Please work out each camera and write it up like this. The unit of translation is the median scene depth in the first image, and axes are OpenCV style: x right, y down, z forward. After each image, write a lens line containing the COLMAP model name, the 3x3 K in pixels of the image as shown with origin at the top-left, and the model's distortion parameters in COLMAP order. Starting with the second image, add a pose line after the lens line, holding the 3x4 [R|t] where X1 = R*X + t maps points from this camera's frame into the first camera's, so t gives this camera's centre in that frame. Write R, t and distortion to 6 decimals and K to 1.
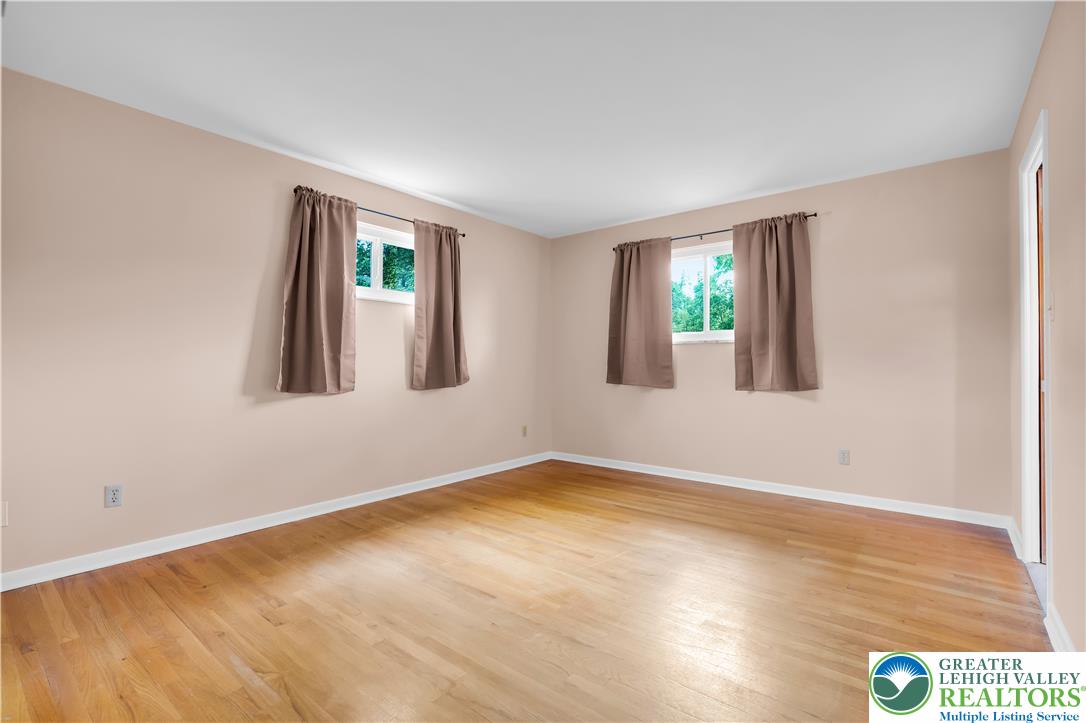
lens RADIAL K [[492.4, 0, 547.2], [0, 492.4, 362.1], [0, 0, 1]] dist [0.000668, 0.000142]
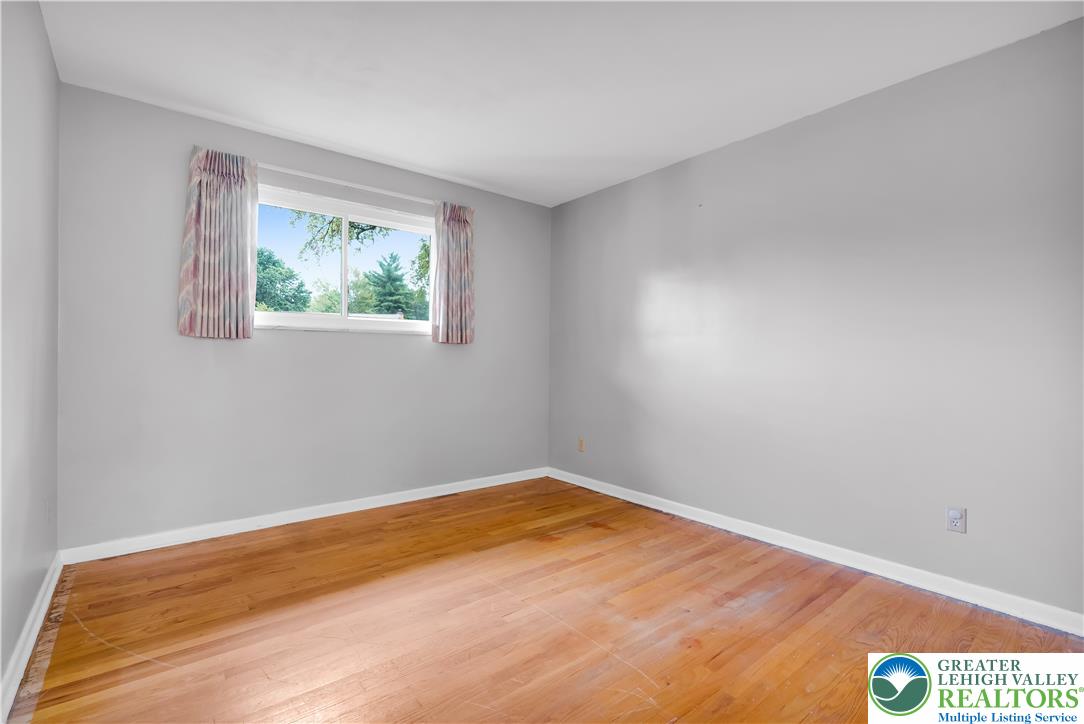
lens RADIAL K [[491.5, 0, 537.3], [0, 491.5, 359.1], [0, 0, 1]] dist [0.000668, 0.000142]
pose [[0.977217, 0.004812, -0.212186, 0.178386], [-0.004617, 0.999988, 0.001414, 0.001535], [0.212190, -0.000403, 0.977228, 0.215686]]
